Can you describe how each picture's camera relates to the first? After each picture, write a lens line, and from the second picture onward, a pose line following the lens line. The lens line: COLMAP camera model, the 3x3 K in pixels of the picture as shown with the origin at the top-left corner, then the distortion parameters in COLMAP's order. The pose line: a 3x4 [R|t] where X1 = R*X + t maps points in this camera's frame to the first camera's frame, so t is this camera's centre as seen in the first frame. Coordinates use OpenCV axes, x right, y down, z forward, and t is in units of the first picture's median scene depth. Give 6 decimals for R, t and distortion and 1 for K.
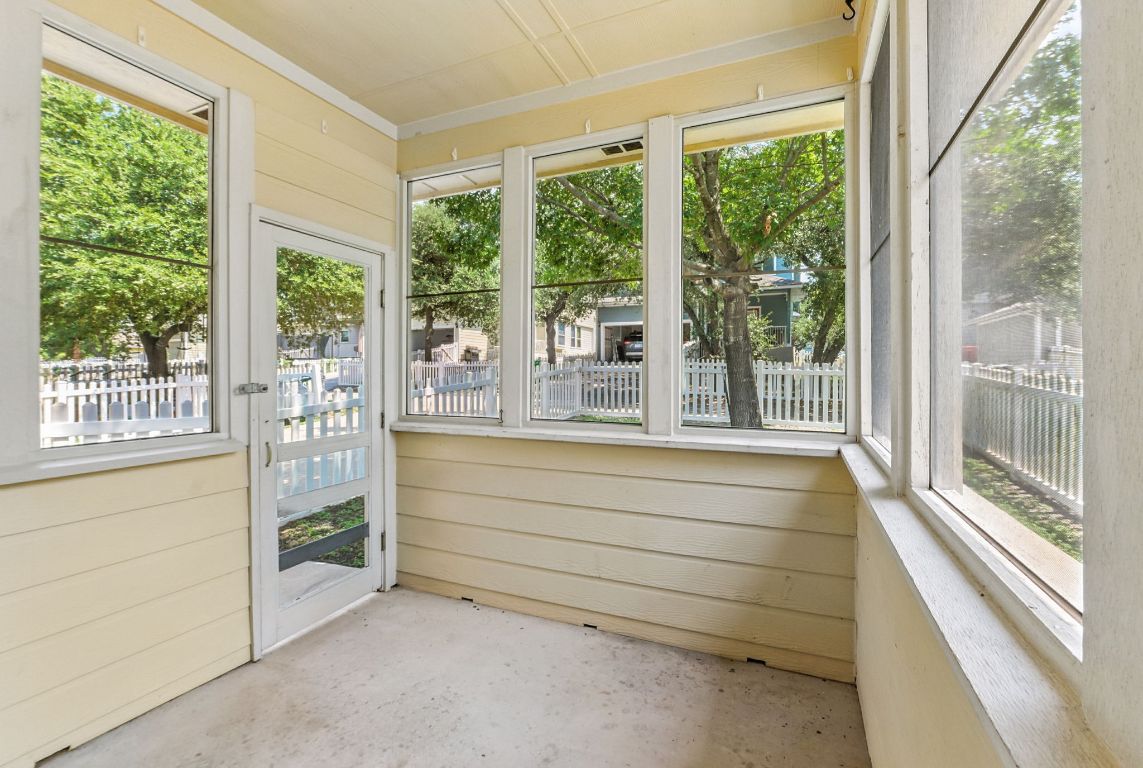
lens RADIAL K [[487.0, 0, 571.3], [0, 487.0, 381.2], [0, 0, 1]] dist [-0.015940, 0.001895]
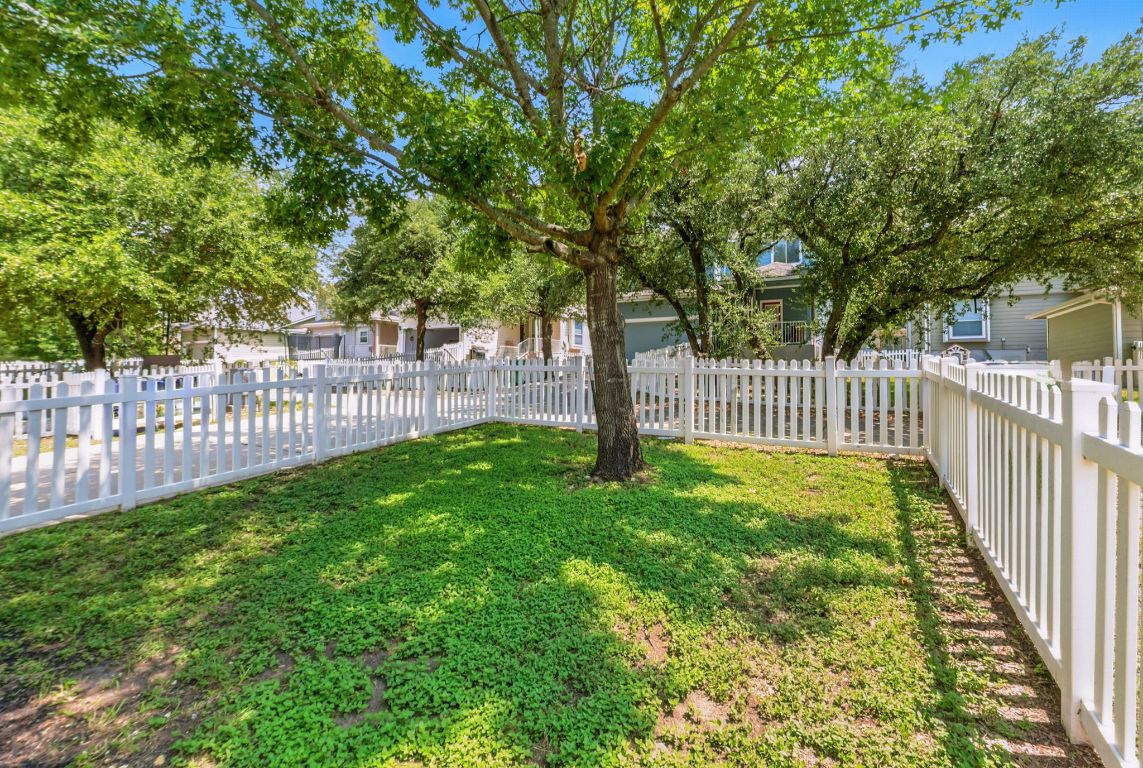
lens RADIAL K [[487.0, 0, 574.0], [0, 487.0, 378.8], [0, 0, 1]] dist [-0.015940, 0.001895]
pose [[0.994748, 0.003297, -0.102303, 0.130104], [-0.004094, 0.999963, -0.007586, -0.000347], [0.102274, 0.007965, 0.994724, 0.092730]]
